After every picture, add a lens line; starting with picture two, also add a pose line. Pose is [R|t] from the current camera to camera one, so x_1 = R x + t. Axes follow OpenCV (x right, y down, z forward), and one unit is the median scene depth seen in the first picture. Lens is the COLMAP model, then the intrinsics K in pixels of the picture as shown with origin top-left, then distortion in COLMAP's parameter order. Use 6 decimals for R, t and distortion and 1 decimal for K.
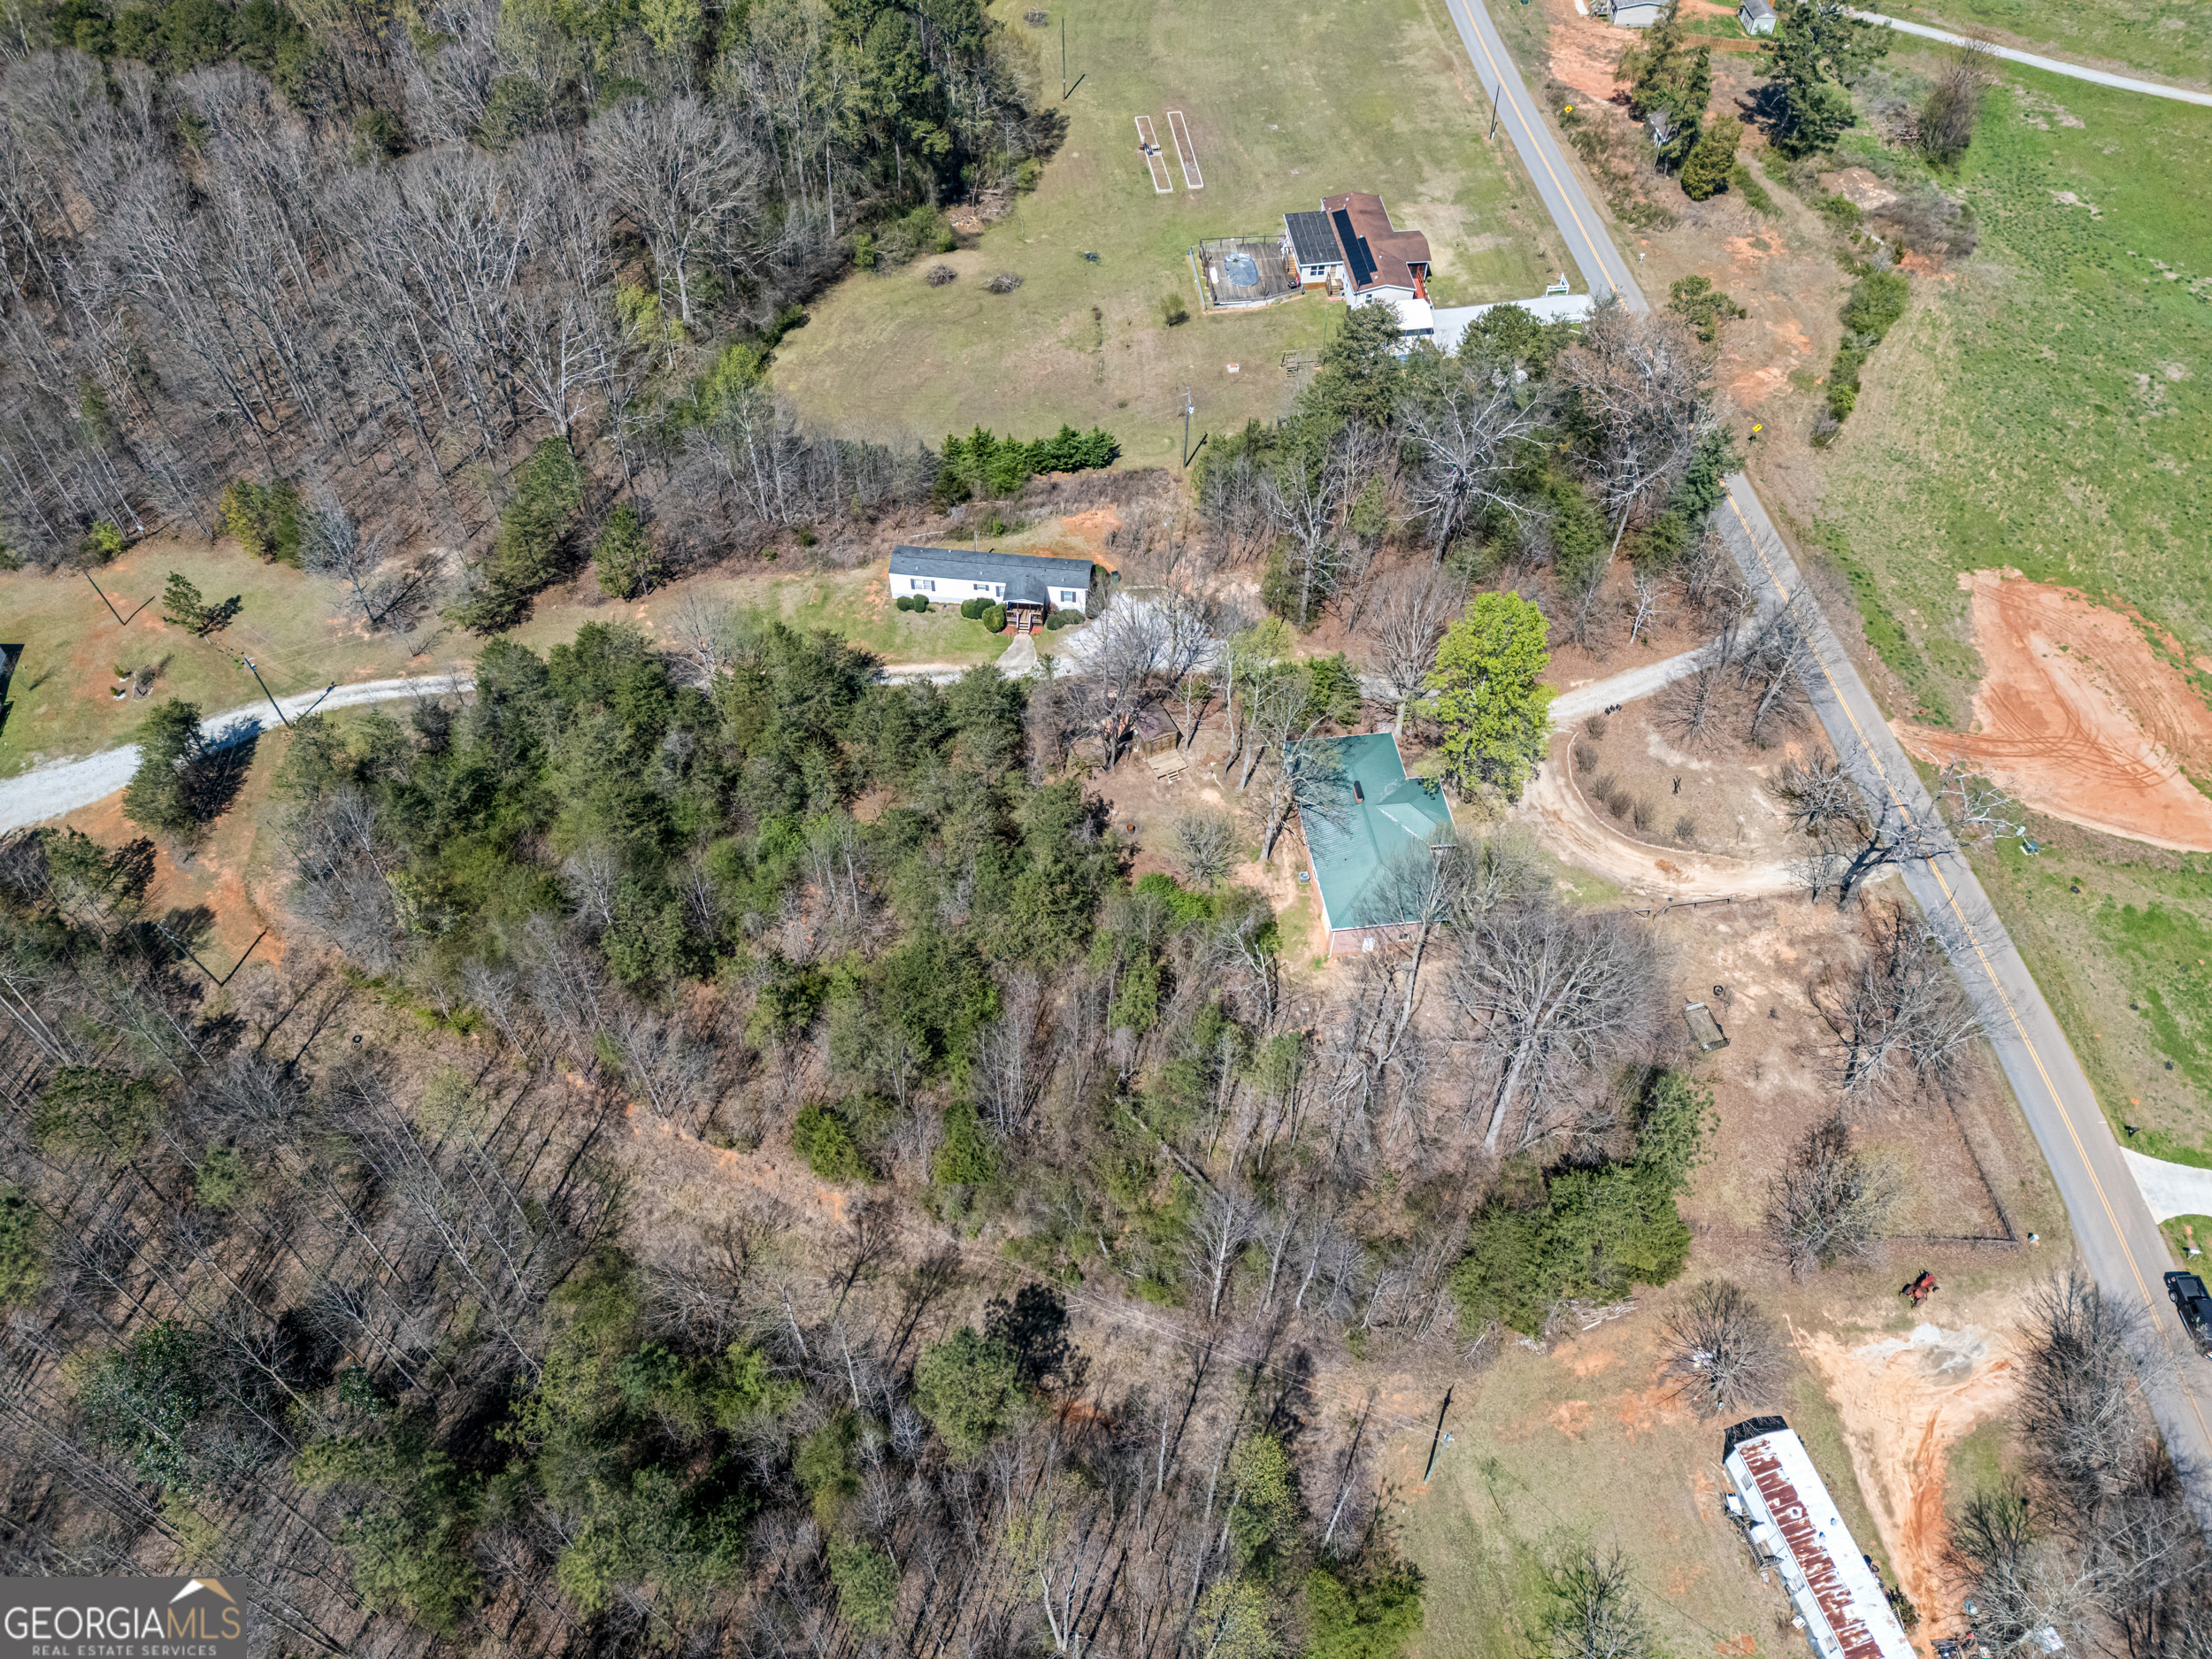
lens RADIAL K [[1613.6, 0, 1106.0], [0, 1613.6, 829.5], [0, 0, 1]] dist [0.035350, -0.000769]
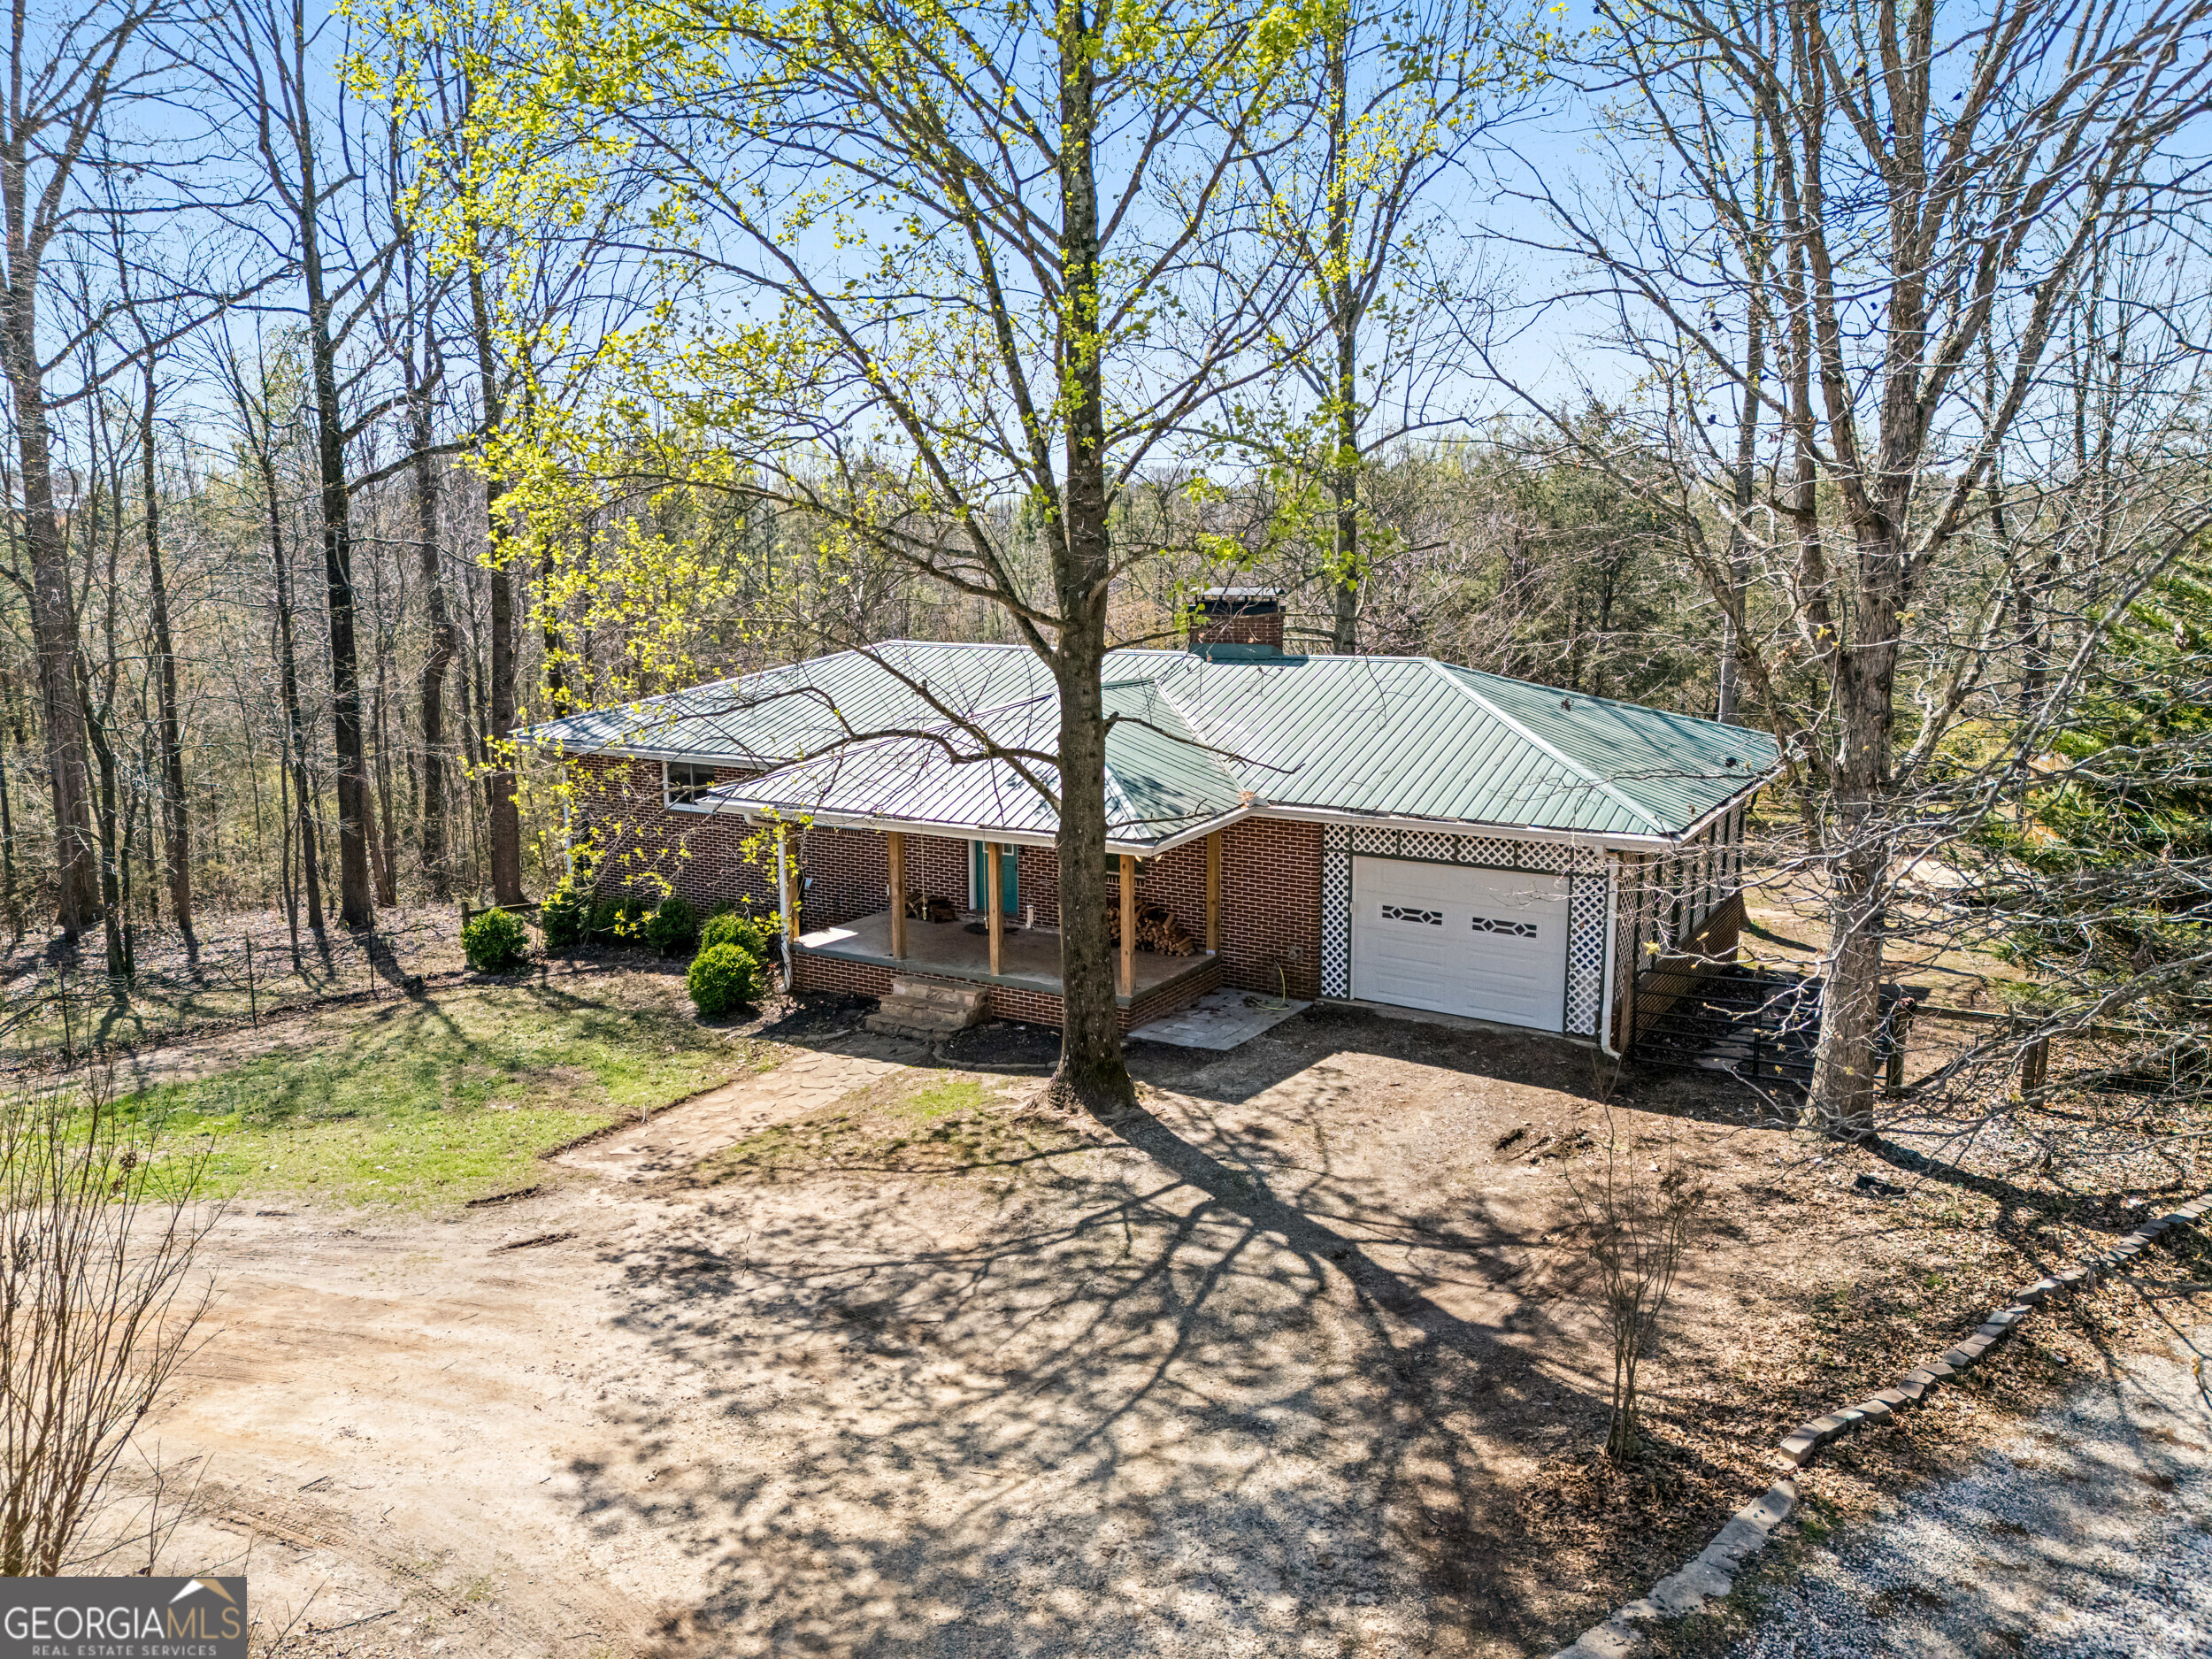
lens RADIAL K [[1613.6, 0, 1106.0], [0, 1613.6, 829.5], [0, 0, 1]] dist [0.035350, -0.000769]
pose [[-0.626867, 0.136141, -0.767139, 0.323921], [-0.603068, 0.538623, 0.588383, -0.115909], [0.493302, 0.831475, -0.255543, 1.062485]]
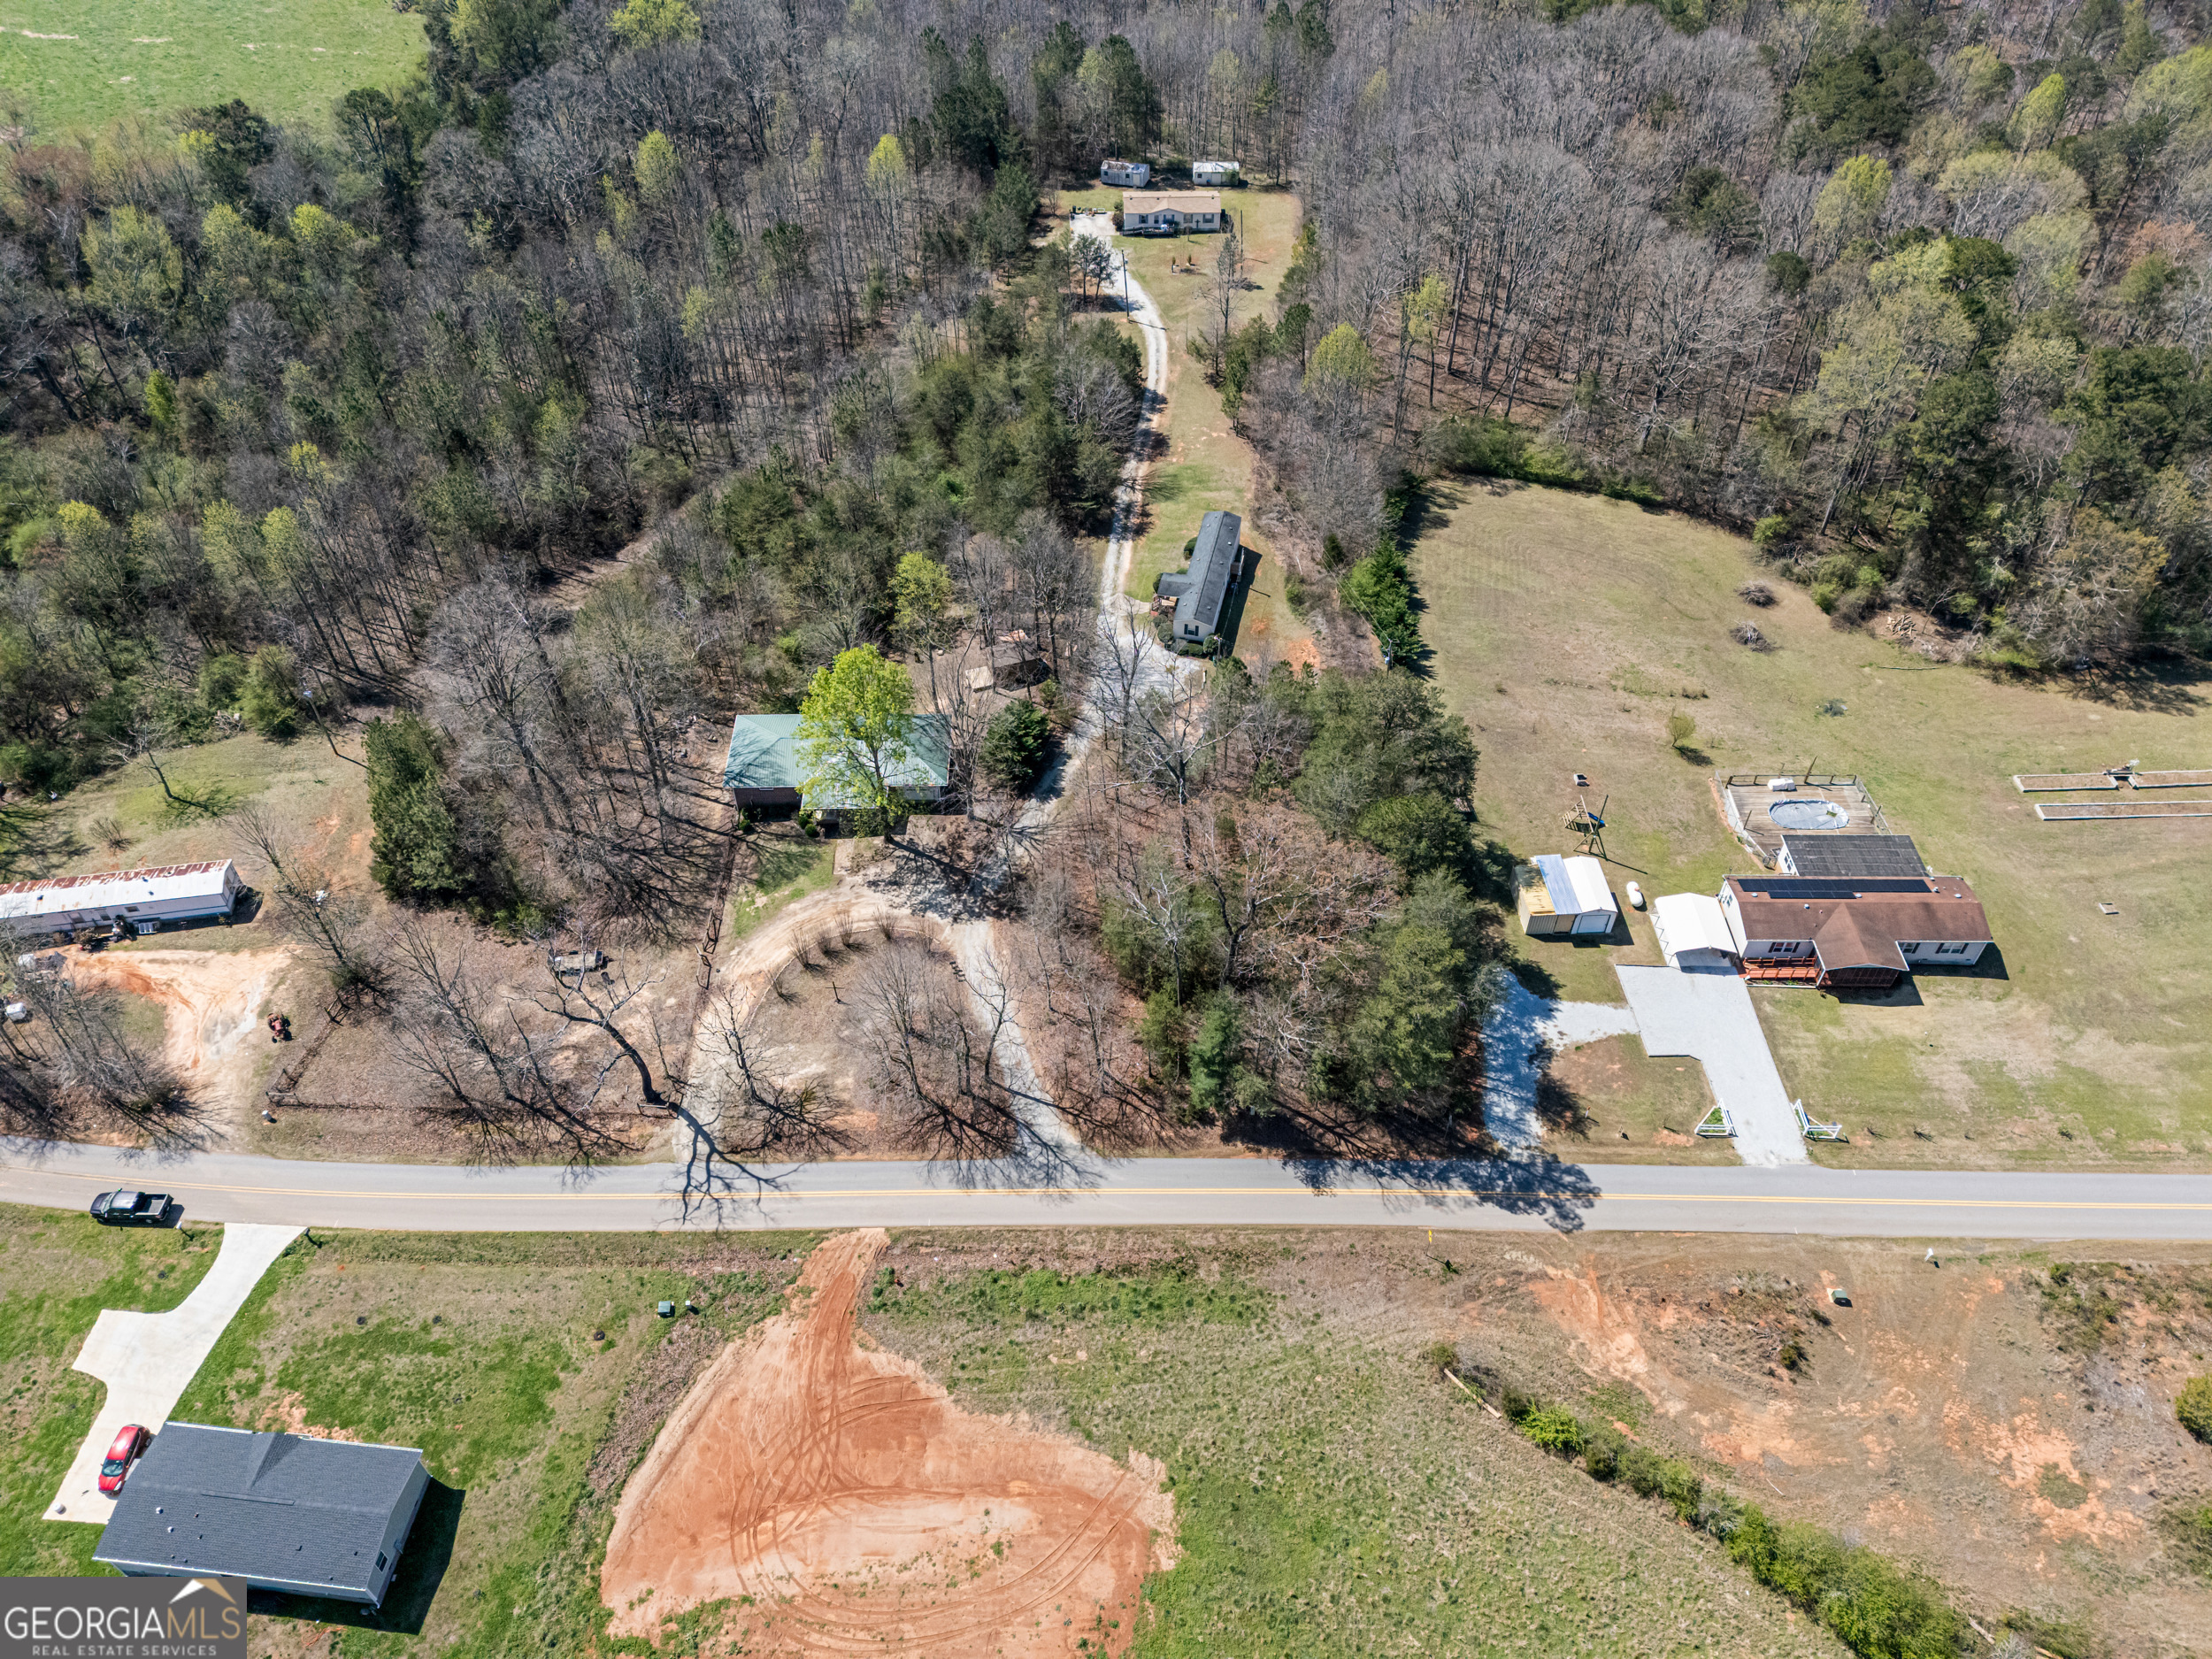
lens RADIAL K [[1613.6, 0, 1106.0], [0, 1613.6, 829.5], [0, 0, 1]] dist [0.035350, -0.000769]
pose [[-0.105888, 0.706911, -0.699331, 0.966627], [-0.771589, 0.385216, 0.506220, -0.692423], [0.627246, 0.593199, 0.504655, 0.582664]]
